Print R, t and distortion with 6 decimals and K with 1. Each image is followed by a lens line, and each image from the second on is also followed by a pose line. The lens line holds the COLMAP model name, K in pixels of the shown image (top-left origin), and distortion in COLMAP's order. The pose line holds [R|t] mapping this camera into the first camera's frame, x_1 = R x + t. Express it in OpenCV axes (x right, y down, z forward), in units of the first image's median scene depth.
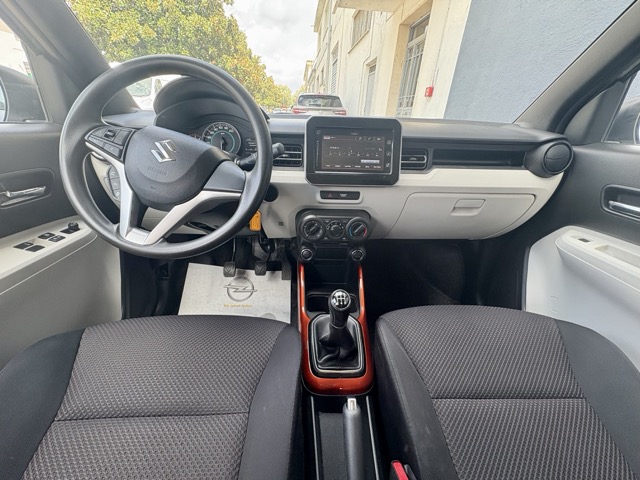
lens RADIAL K [[252.2, 0, 323.3], [0, 252.2, 241.7], [0, 0, 1]] dist [-0.003218, 0.000177]
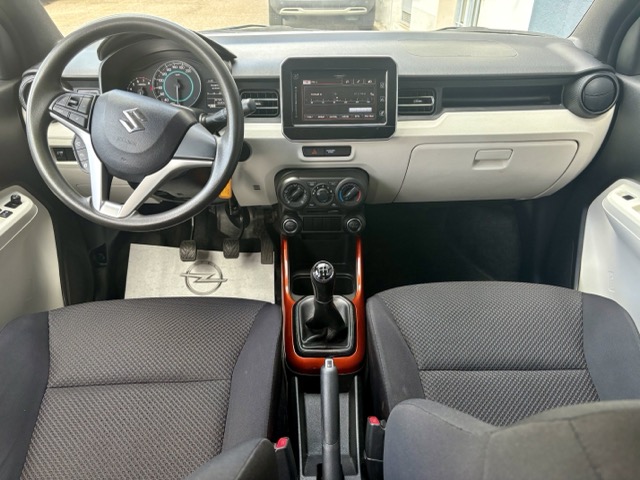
lens RADIAL K [[484.3, 0, 322.3], [0, 484.3, 247.0], [0, 0, 1]] dist [0.038434, -0.033937]
pose [[0.998849, -0.025449, -0.040646, 0.114142], [0.028629, 0.996410, 0.079666, -0.001273], [0.038473, -0.080738, 0.995993, -0.618940]]
